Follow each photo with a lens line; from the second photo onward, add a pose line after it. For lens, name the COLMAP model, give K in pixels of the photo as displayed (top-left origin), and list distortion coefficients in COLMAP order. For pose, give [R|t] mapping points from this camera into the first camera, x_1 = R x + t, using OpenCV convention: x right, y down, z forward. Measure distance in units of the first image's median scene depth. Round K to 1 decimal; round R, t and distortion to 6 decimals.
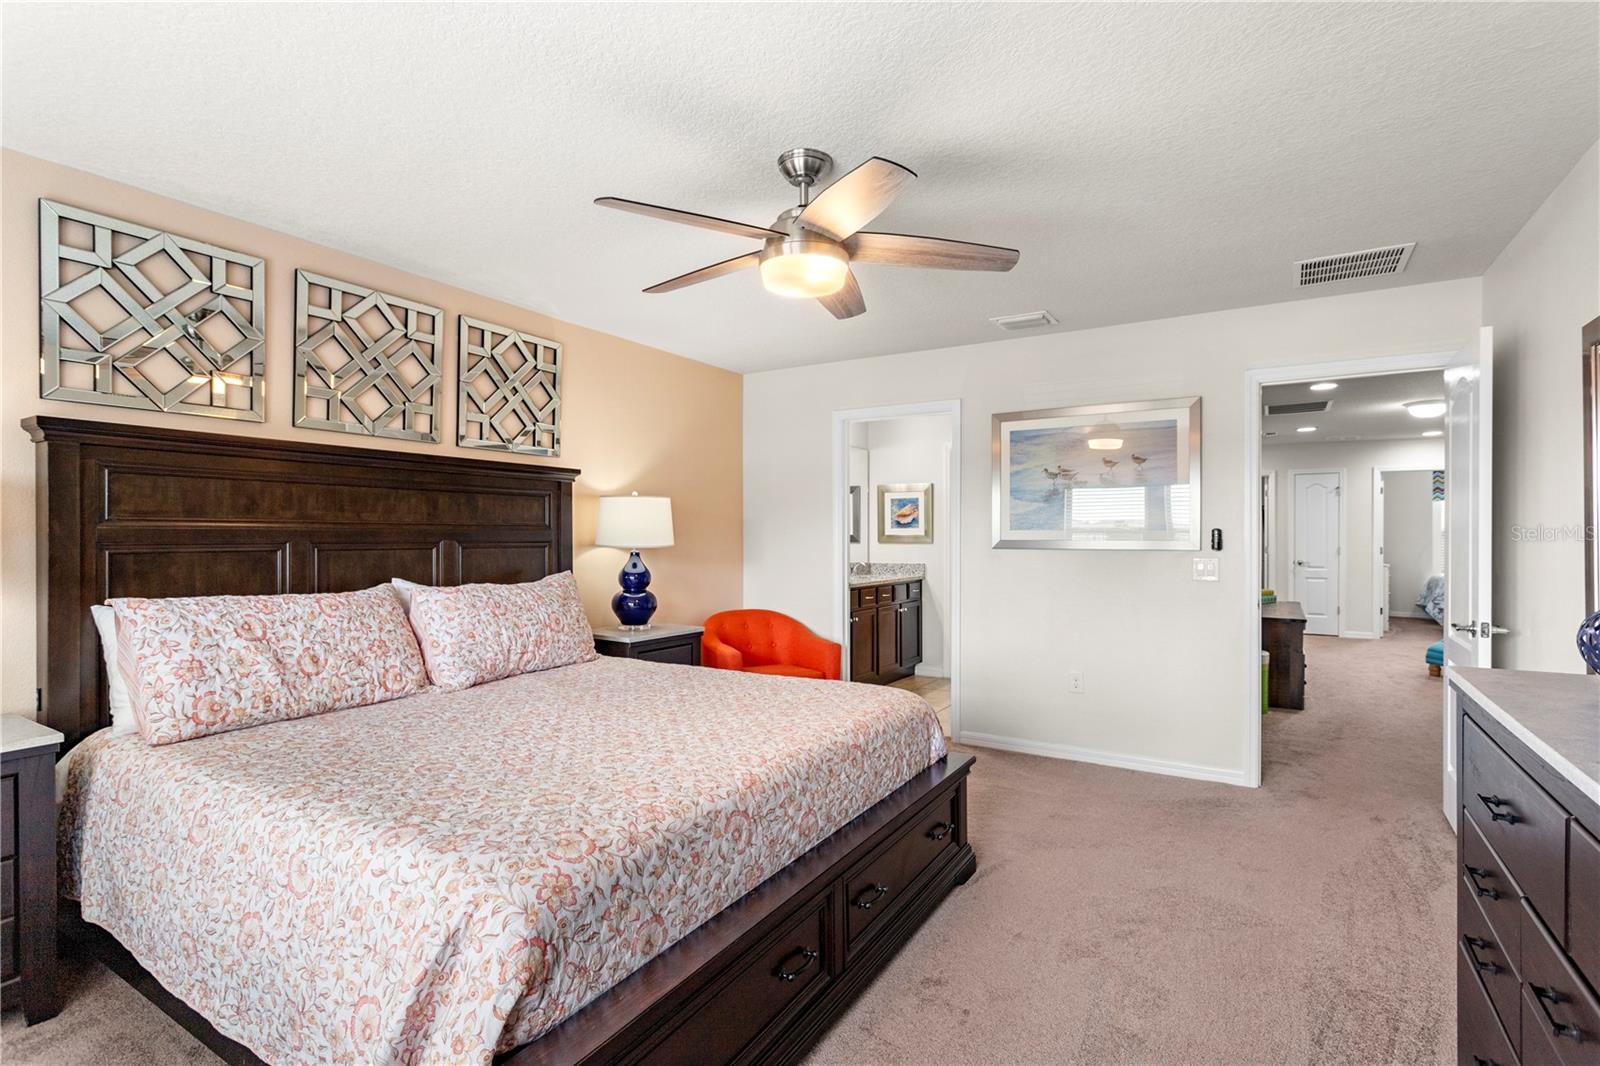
lens RADIAL K [[757.4, 0, 808.3], [0, 757.4, 539.9], [0, 0, 1]] dist [-0.001634, 0.004196]
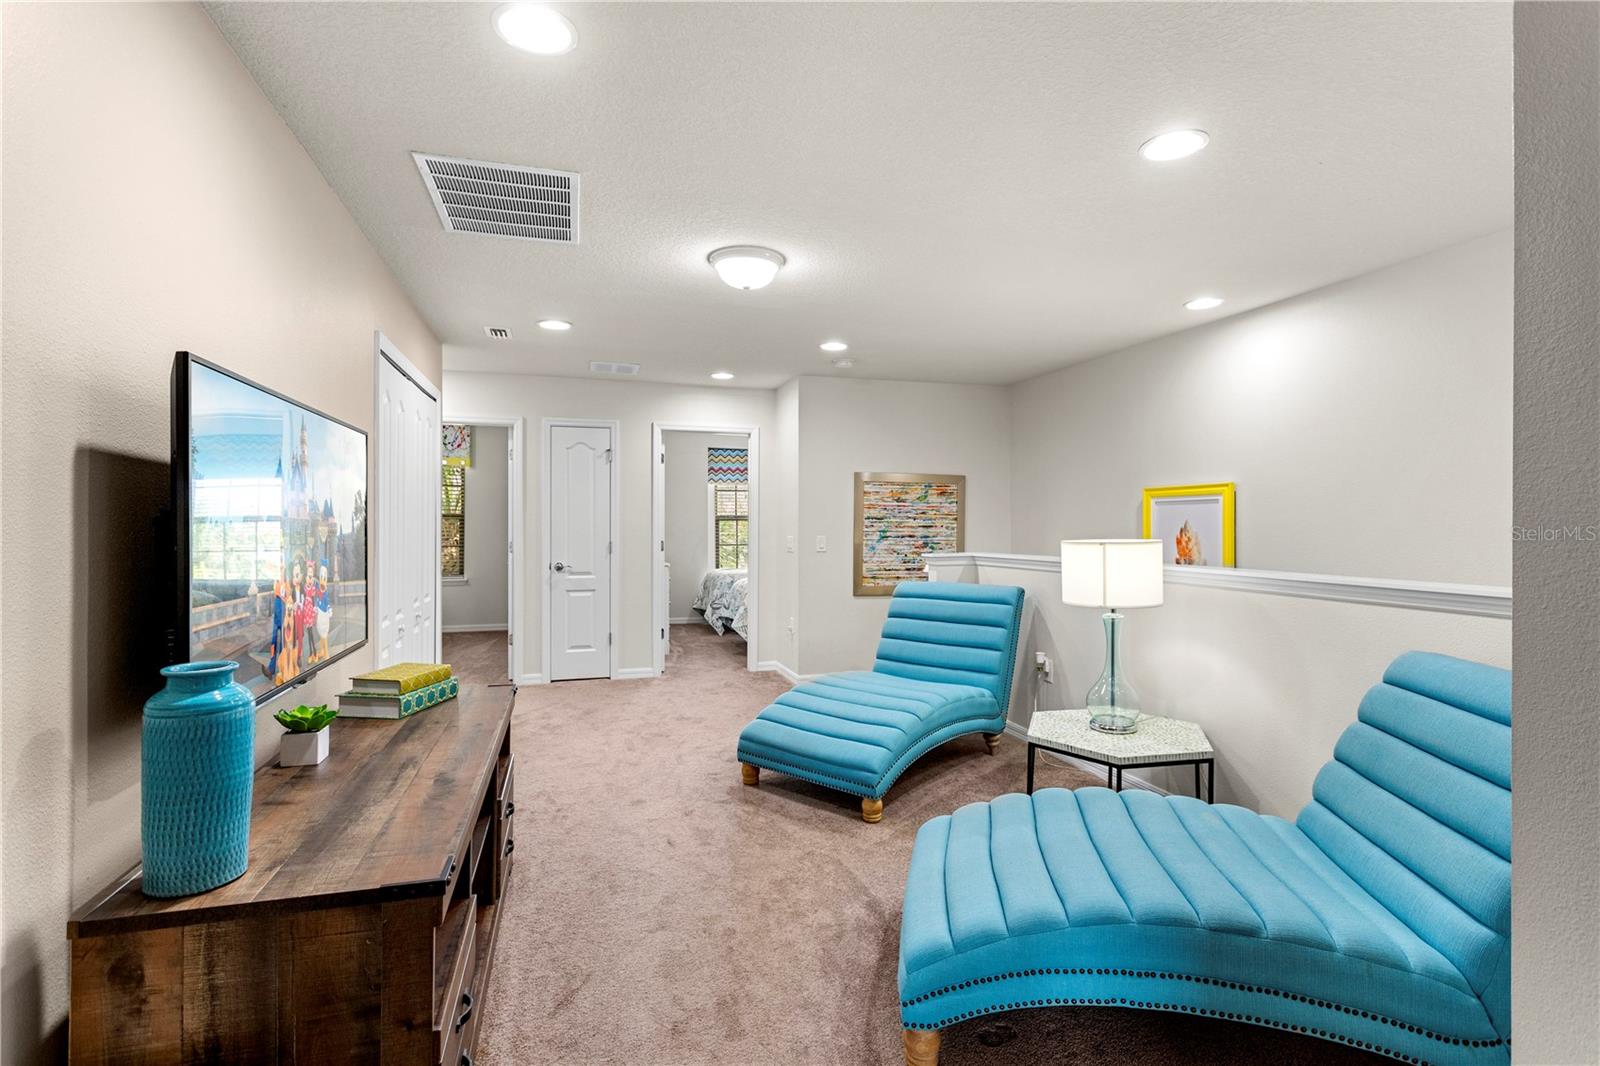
lens RADIAL K [[757.4, 0, 802.2], [0, 757.4, 527.2], [0, 0, 1]] dist [-0.001634, 0.004196]
pose [[0.665229, -0.000533, 0.746639, 0.325763], [0.000707, 1.000000, 0.000084, -0.002872], [-0.746639, 0.000472, 0.665229, 0.445676]]
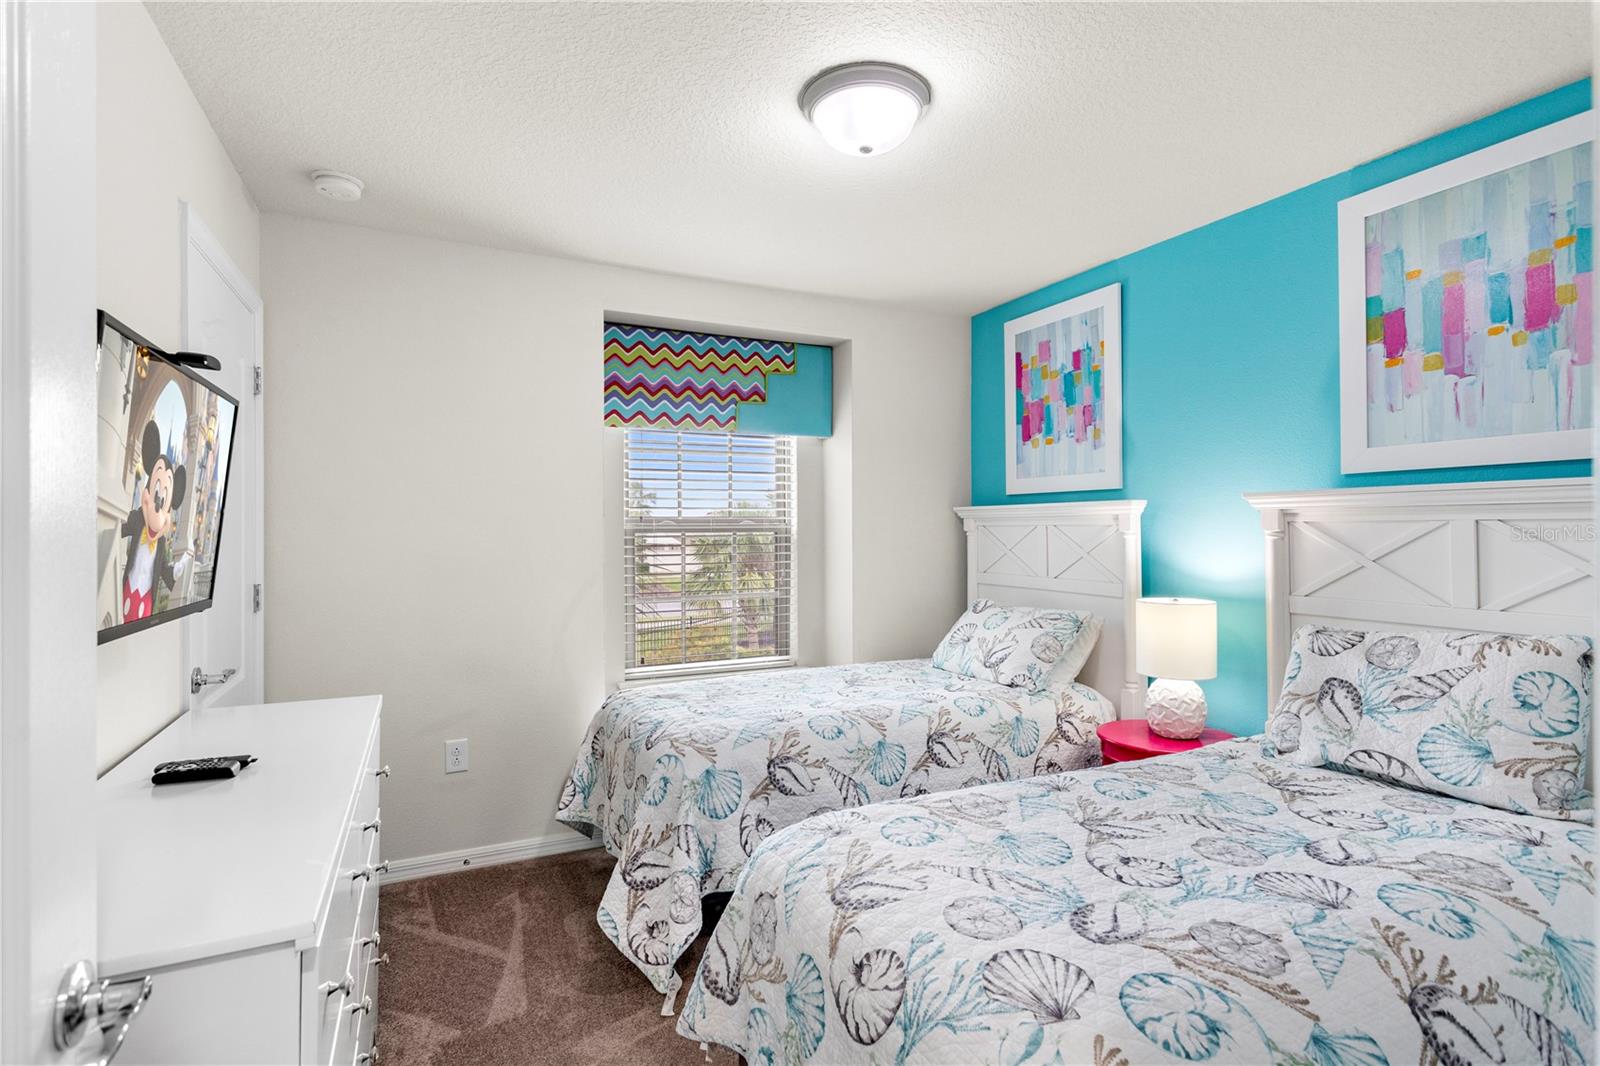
lens RADIAL K [[757.4, 0, 799.2], [0, 757.4, 532.5], [0, 0, 1]] dist [-0.001634, 0.004196]
pose [[0.558250, -0.001349, 0.829672, 0.781883], [0.009947, 0.999938, -0.005068, -0.008705], [-0.829613, 0.011082, 0.558229, 0.971557]]
